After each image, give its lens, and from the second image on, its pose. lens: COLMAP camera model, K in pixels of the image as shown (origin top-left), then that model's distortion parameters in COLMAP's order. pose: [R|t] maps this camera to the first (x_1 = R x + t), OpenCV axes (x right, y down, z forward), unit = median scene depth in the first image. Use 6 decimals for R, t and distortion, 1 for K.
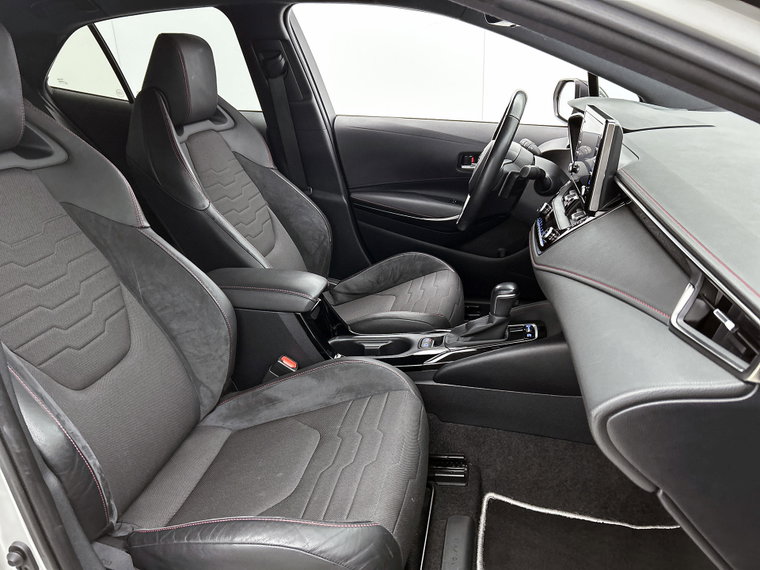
lens RADIAL K [[560.6, 0, 380.8], [0, 560.6, 284.0], [0, 0, 1]] dist [0.032941, -0.056011]
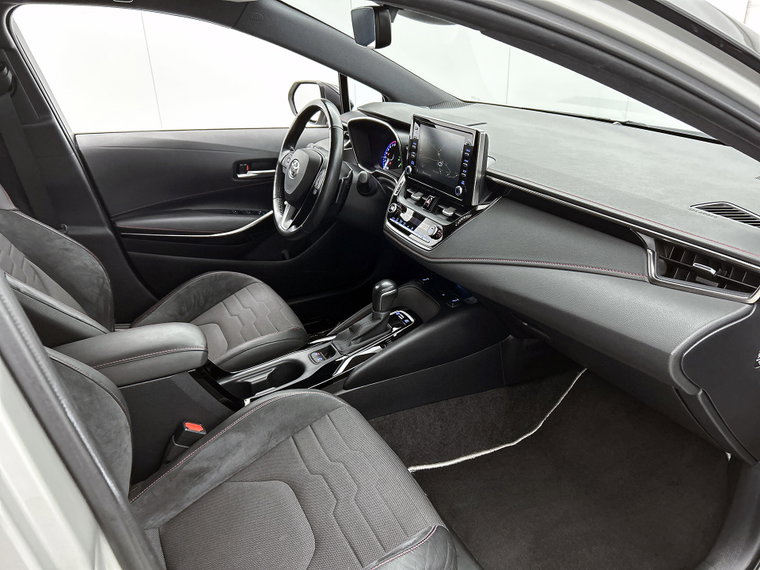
lens RADIAL K [[560.6, 0, 387.1], [0, 560.6, 287.5], [0, 0, 1]] dist [0.032941, -0.056011]
pose [[0.793161, -0.241373, 0.559138, -0.259696], [0.224776, 0.969308, 0.099584, -0.065232], [-0.566014, 0.046695, 0.823072, 0.066652]]
